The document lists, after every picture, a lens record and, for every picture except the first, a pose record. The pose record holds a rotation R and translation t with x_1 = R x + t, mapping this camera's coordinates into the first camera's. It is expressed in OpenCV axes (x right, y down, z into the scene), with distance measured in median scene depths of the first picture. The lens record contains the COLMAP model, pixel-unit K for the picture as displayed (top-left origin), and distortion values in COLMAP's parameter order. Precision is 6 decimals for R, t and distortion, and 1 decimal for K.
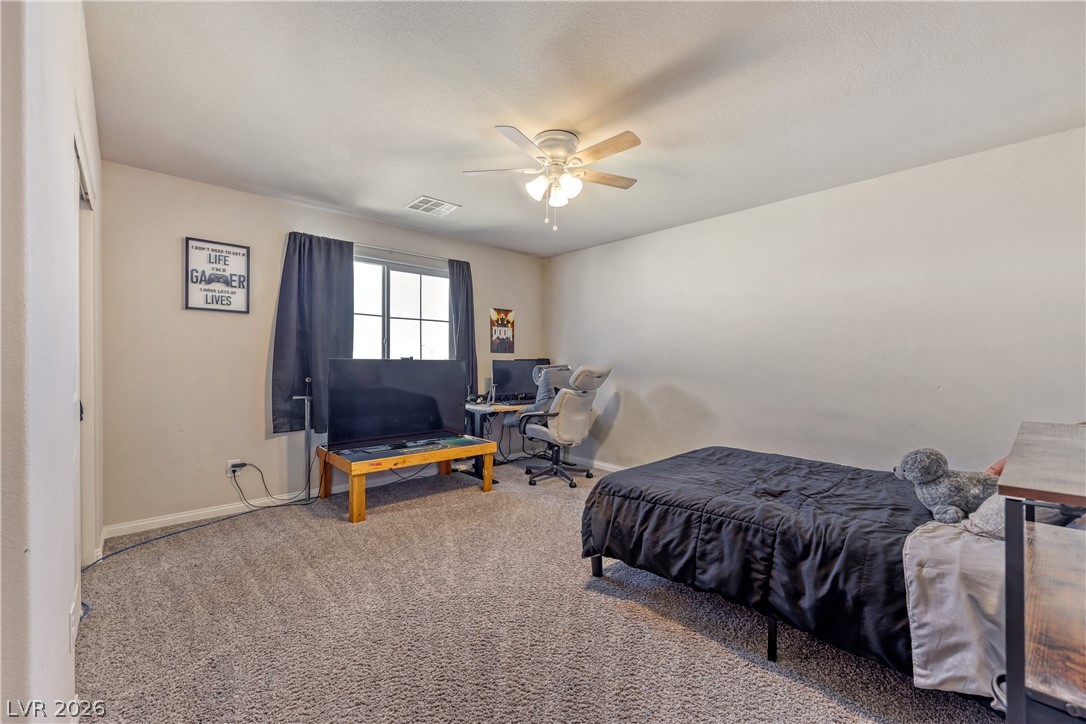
lens RADIAL K [[448.1, 0, 538.4], [0, 448.1, 364.0], [0, 0, 1]] dist [0.000952, 0.000086]
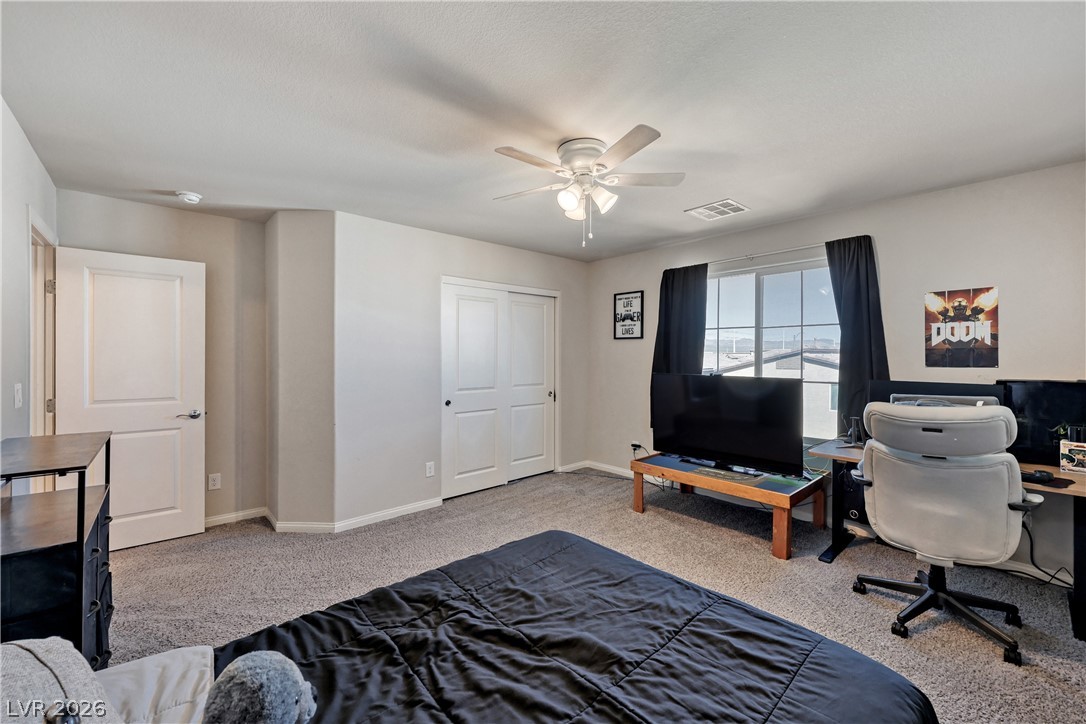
lens RADIAL K [[443.0, 0, 539.1], [0, 443.0, 356.7], [0, 0, 1]] dist [0.001245, 0.000220]
pose [[-0.036029, -0.001830, -0.999349, 0.649377], [-0.003918, 0.999991, -0.001690, -0.046334], [0.999343, 0.003855, -0.036036, 0.644107]]
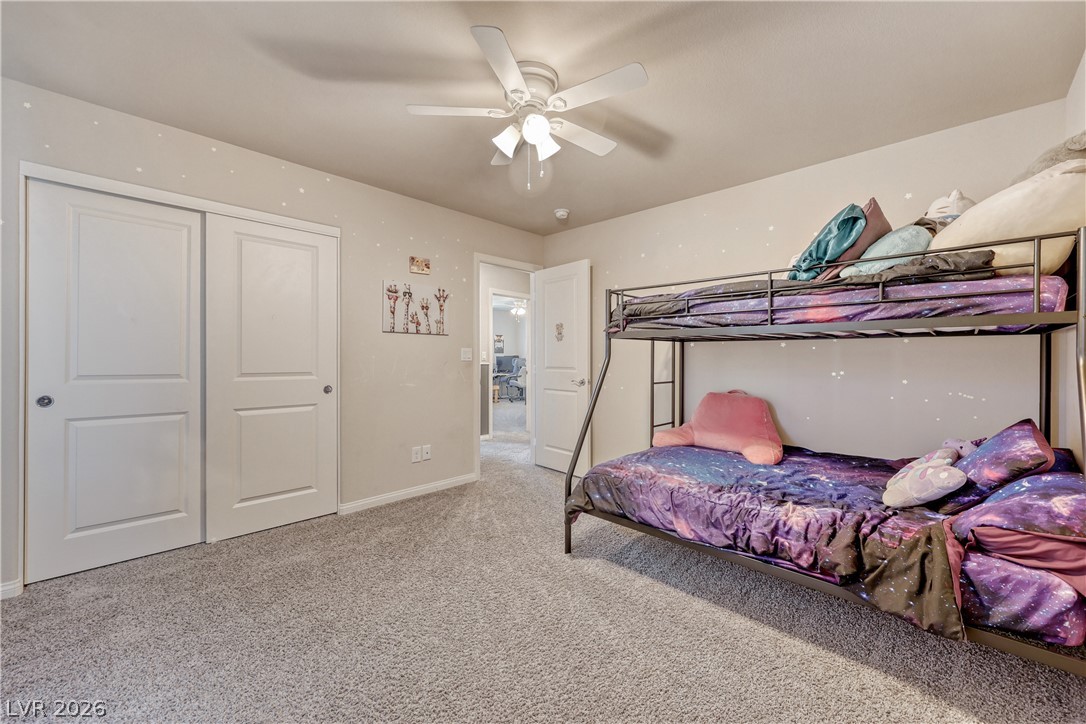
lens RADIAL K [[443.0, 0, 539.1], [0, 443.0, 356.7], [0, 0, 1]] dist [0.001245, 0.000220]
pose [[0.998701, 0.000985, 0.050946, 0.015622], [-0.000240, 0.999893, -0.014629, 0.035227], [-0.050955, 0.014598, 0.998594, -1.763142]]
